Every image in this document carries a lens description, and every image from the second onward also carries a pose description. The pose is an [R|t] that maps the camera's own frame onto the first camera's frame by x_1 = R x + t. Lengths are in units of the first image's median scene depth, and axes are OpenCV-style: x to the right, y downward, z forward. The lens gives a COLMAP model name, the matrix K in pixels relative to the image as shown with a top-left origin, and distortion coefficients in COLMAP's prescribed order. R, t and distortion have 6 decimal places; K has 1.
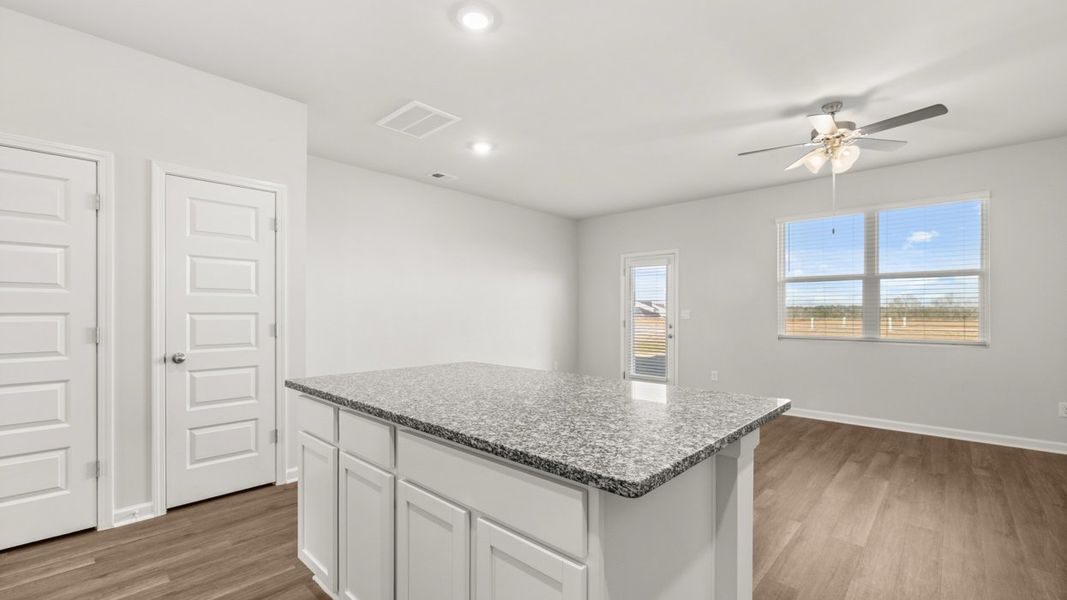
lens RADIAL K [[441.0, 0, 529.8], [0, 441.0, 304.1], [0, 0, 1]] dist [0.000287, 0.000035]
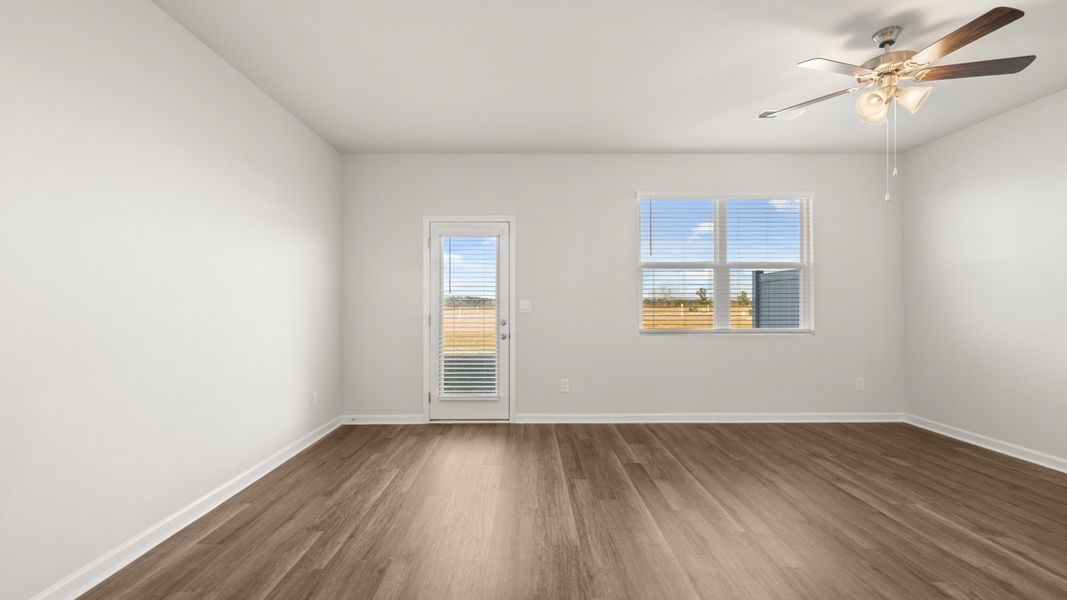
lens RADIAL K [[436.5, 0, 533.5], [0, 436.5, 300.0], [0, 0, 1]] dist [0.000624, -0.000038]
pose [[0.719746, 0.000456, 0.694237, -0.176343], [-0.010658, 0.999889, 0.010393, 0.006743], [-0.694155, -0.014880, 0.719671, 0.564145]]
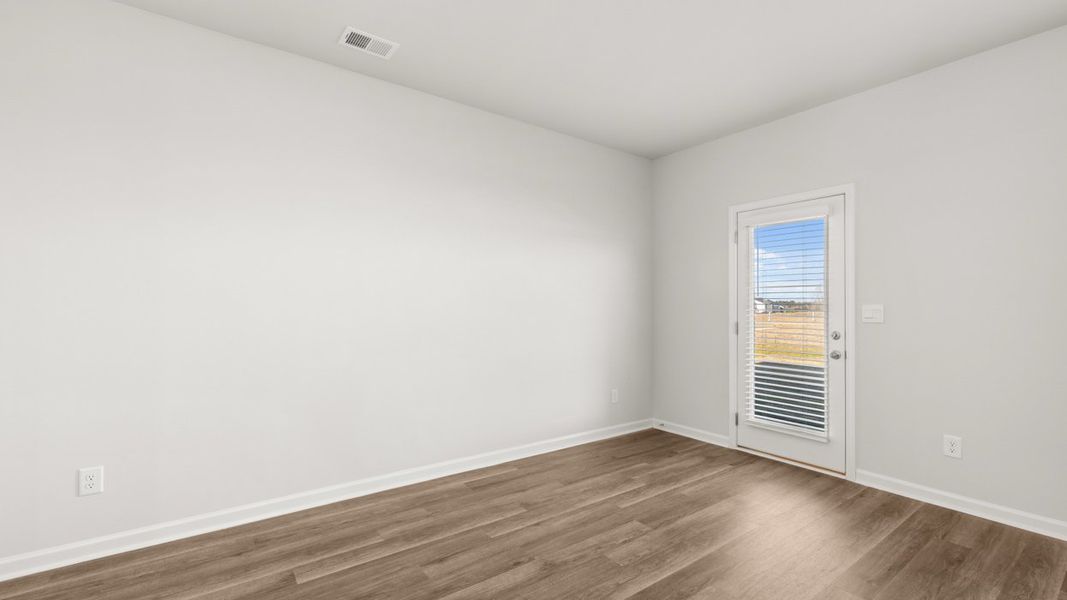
lens RADIAL K [[441.0, 0, 529.8], [0, 441.0, 304.1], [0, 0, 1]] dist [0.000287, 0.000035]
pose [[0.983155, -0.003318, -0.182744, 0.076898], [0.006037, 0.999879, 0.014321, 0.004741], [0.182675, -0.015183, 0.983056, 0.534538]]
